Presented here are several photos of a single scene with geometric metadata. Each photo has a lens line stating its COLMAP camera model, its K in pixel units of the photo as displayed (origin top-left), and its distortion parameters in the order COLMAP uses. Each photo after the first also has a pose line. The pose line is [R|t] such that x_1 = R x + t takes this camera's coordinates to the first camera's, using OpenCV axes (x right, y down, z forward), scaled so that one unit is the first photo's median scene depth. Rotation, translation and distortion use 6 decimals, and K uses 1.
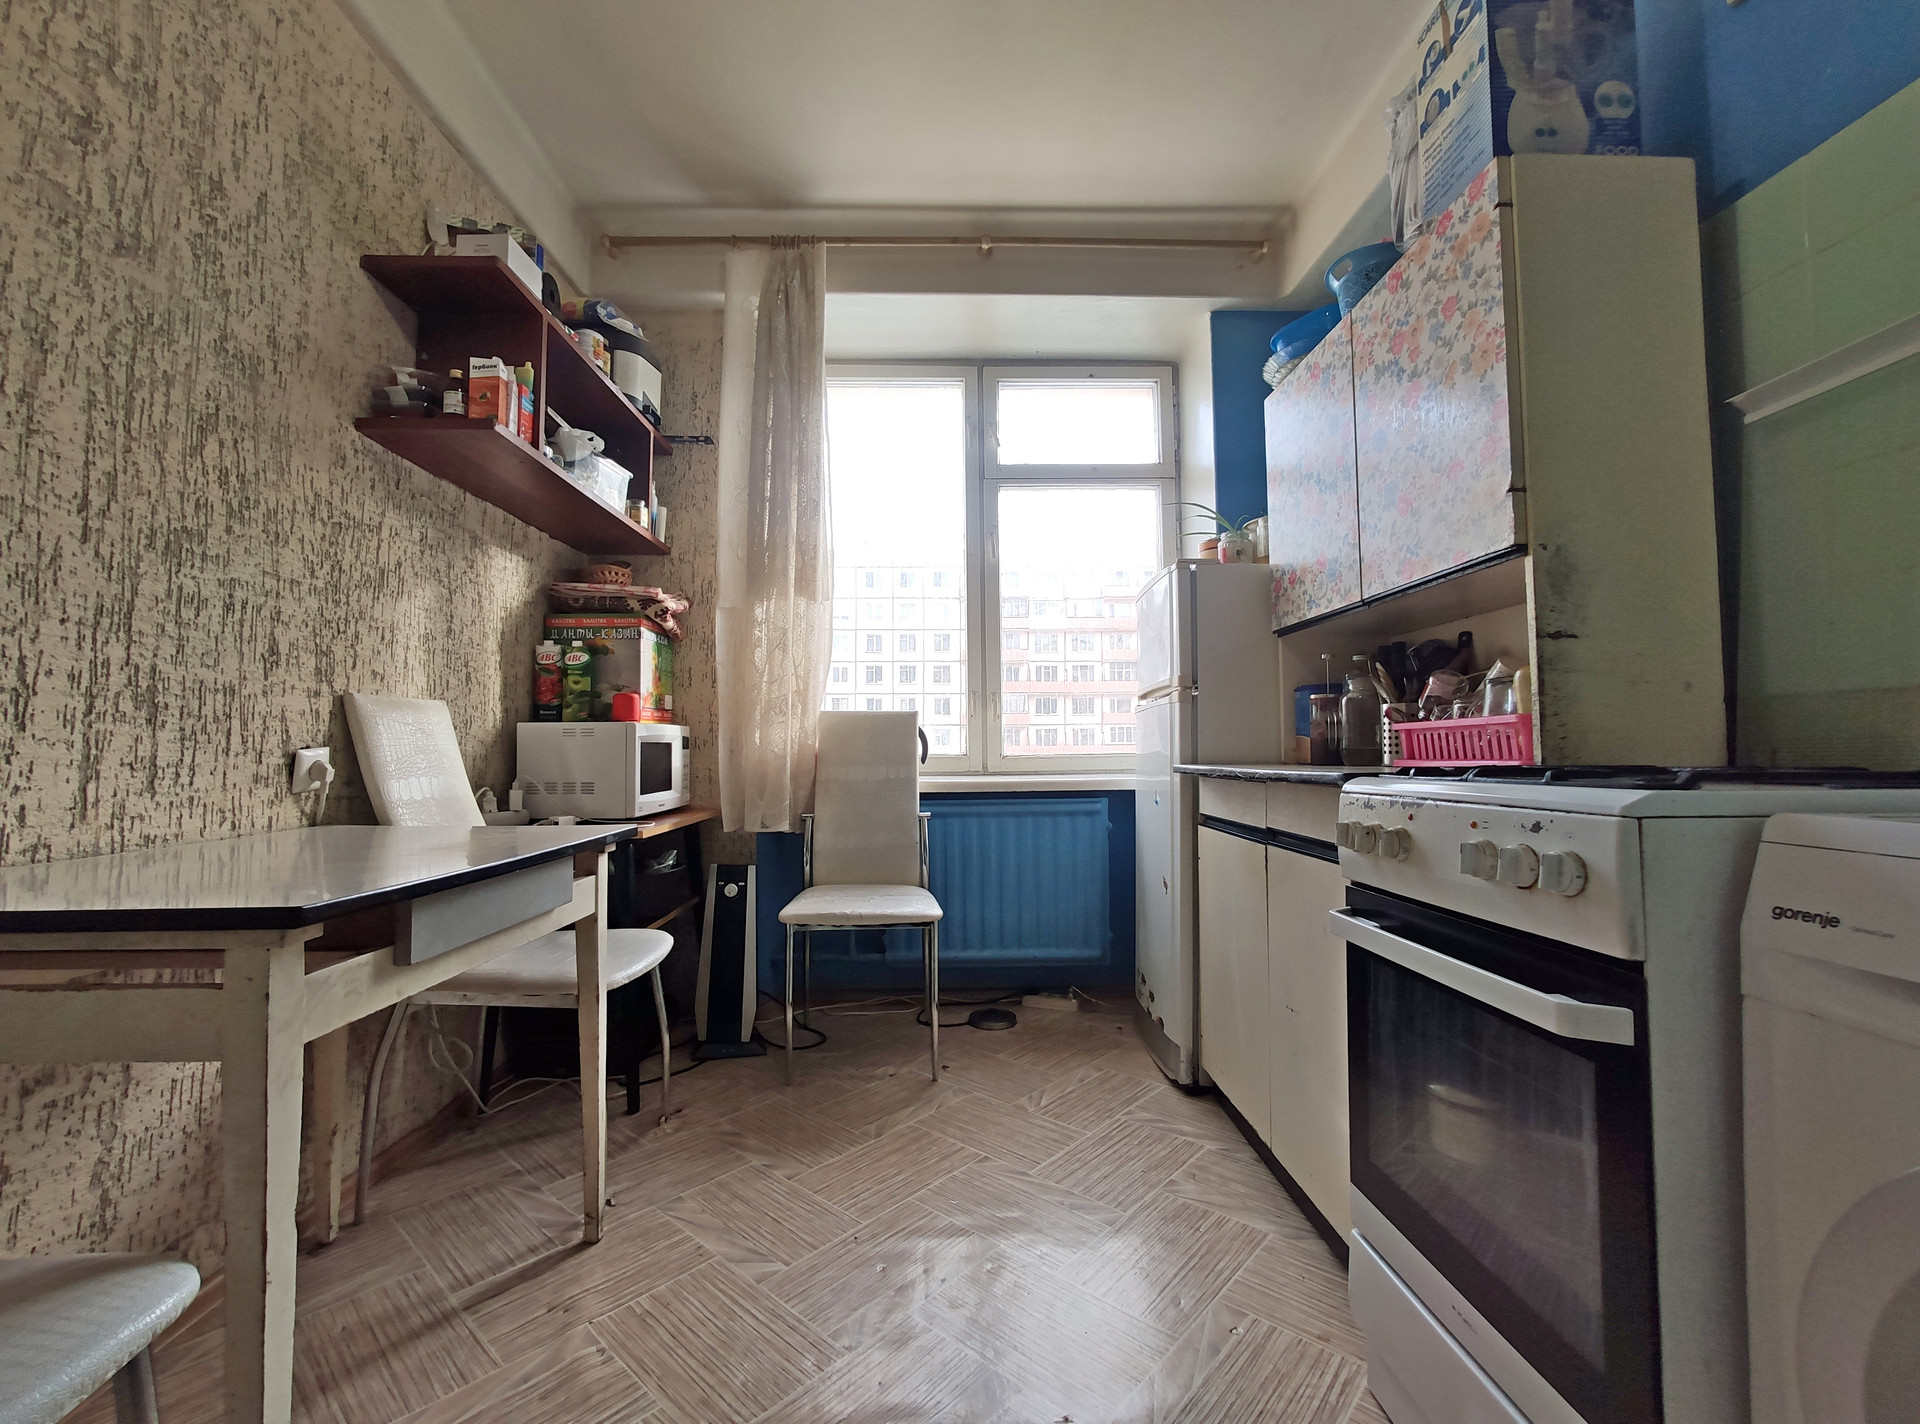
lens RADIAL K [[838.1, 0, 960.0], [0, 838.1, 712.0], [0, 0, 1]] dist [-0.026705, 0.013246]
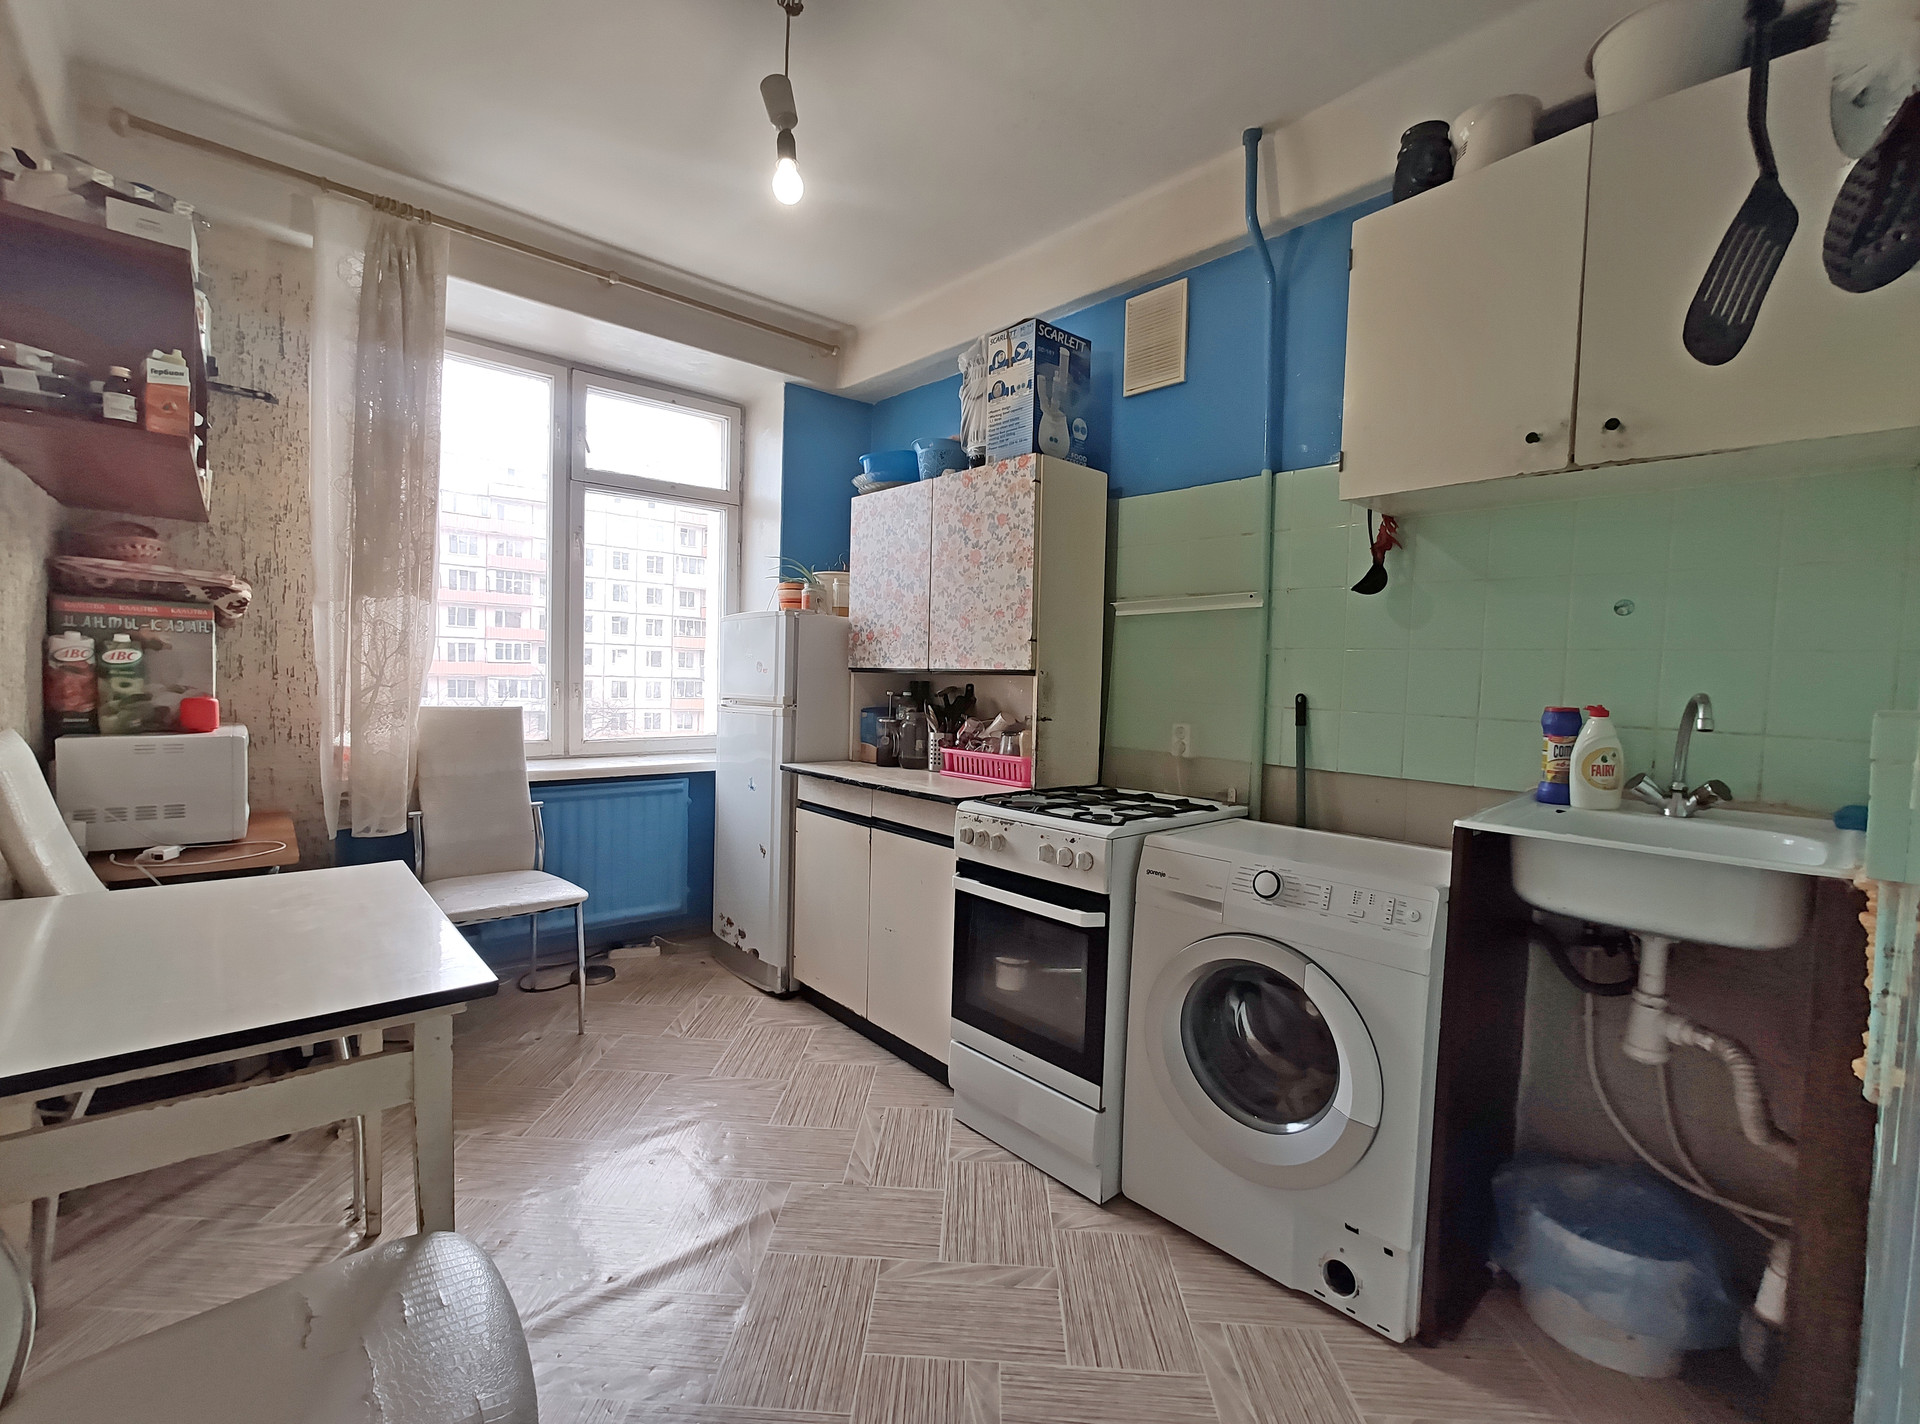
lens RADIAL K [[838.1, 0, 960.0], [0, 838.1, 712.0], [0, 0, 1]] dist [-0.026705, 0.013246]
pose [[0.765380, 0.001640, 0.643576, -0.370468], [-0.063746, 0.995272, 0.073274, -0.130233], [-0.640413, -0.097108, 0.761867, -0.193295]]
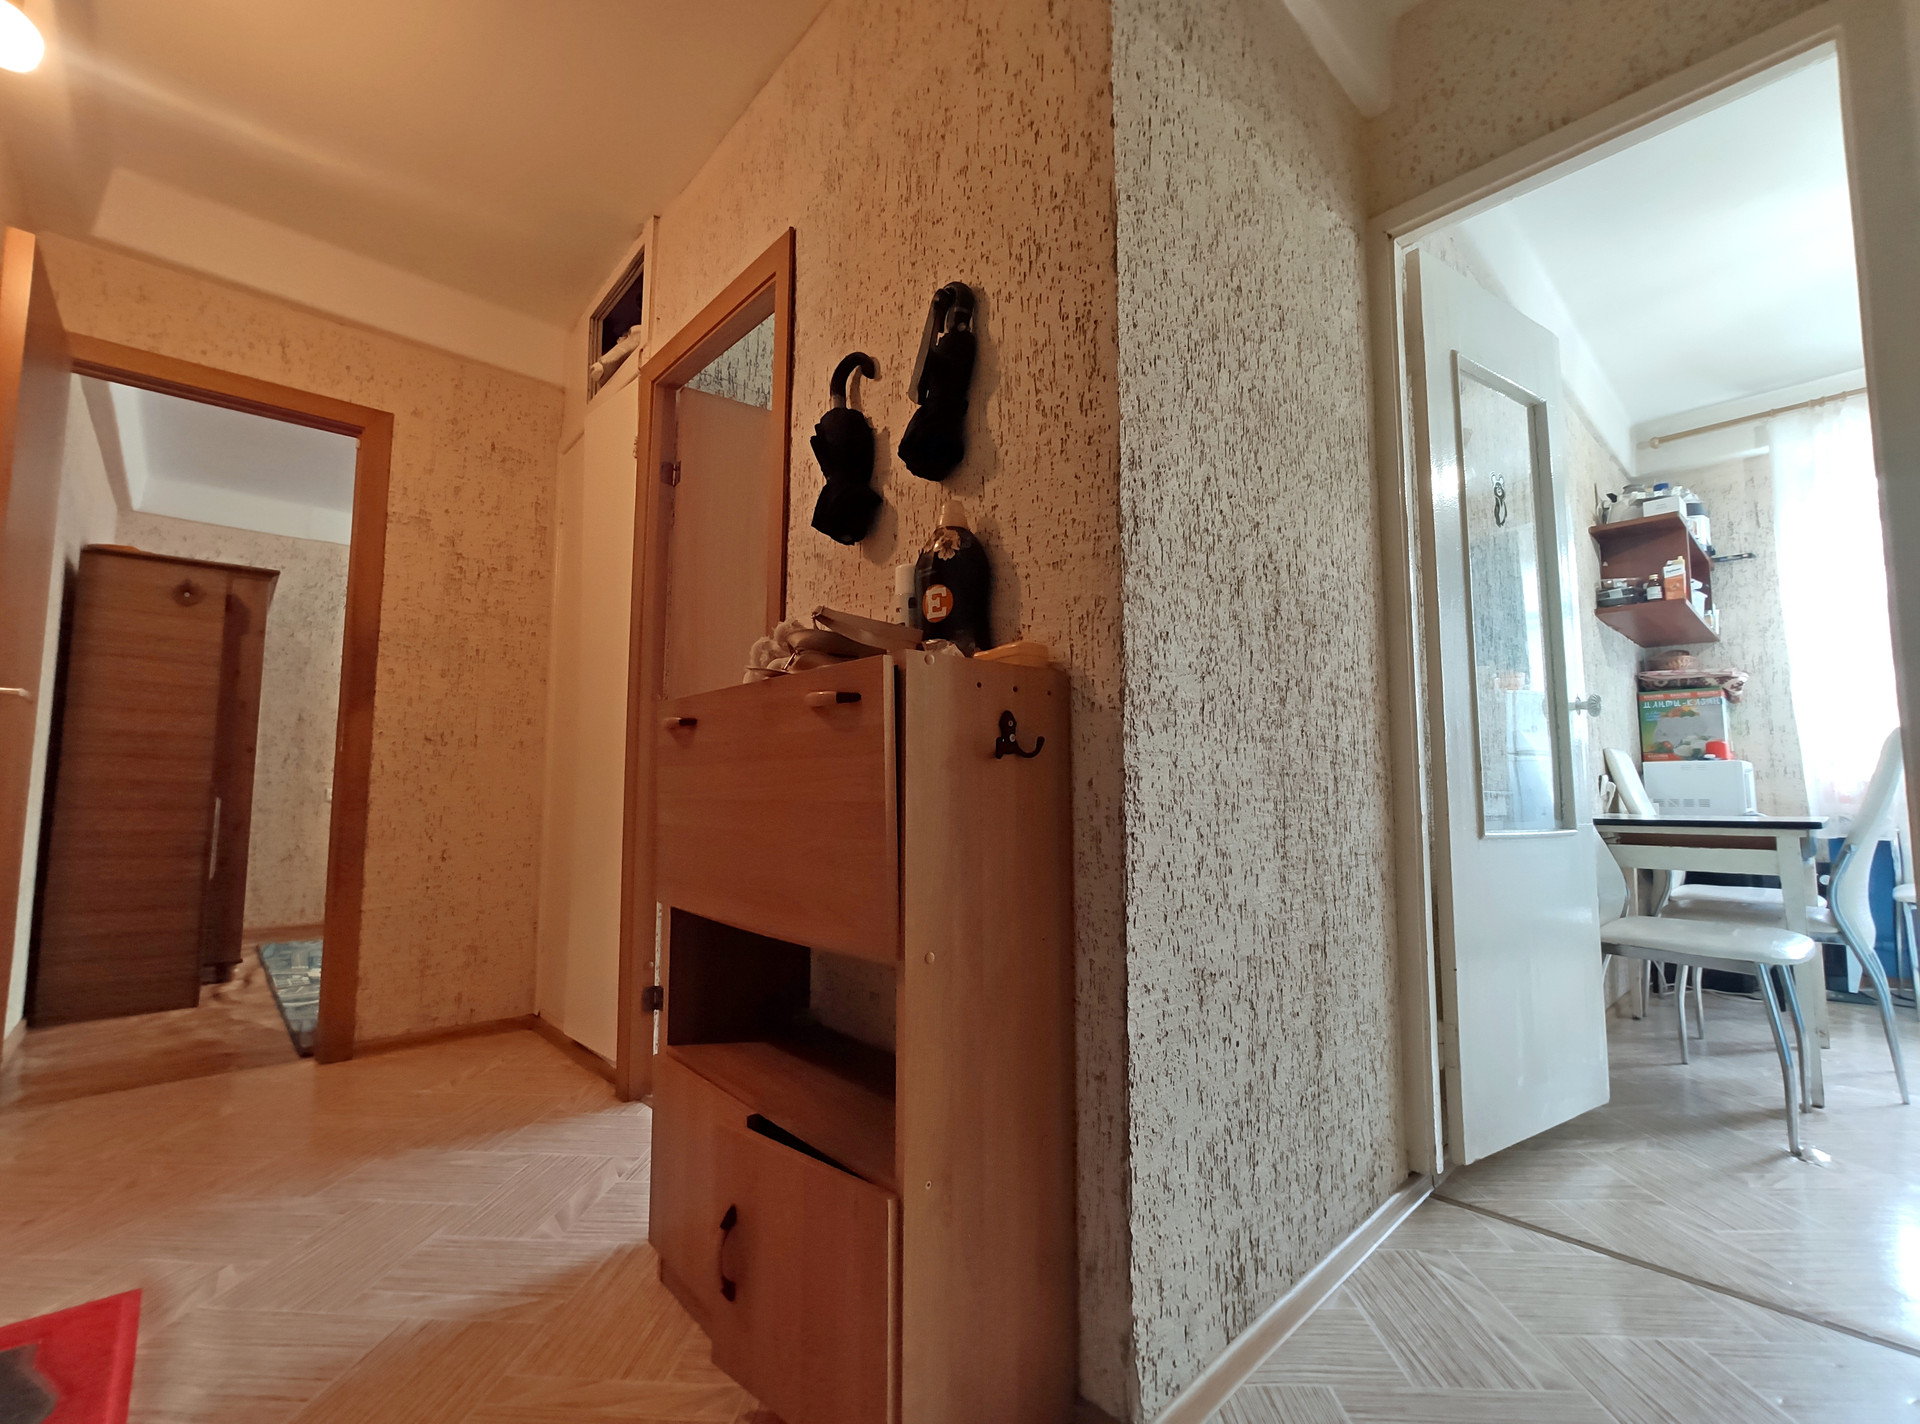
lens RADIAL K [[838.1, 0, 960.0], [0, 838.1, 712.0], [0, 0, 1]] dist [-0.026705, 0.013246]
pose [[0.665666, -0.065251, -0.743392, -0.210751], [0.026686, 0.997614, -0.063669, -0.018961], [0.745773, 0.022545, 0.665819, -1.066251]]
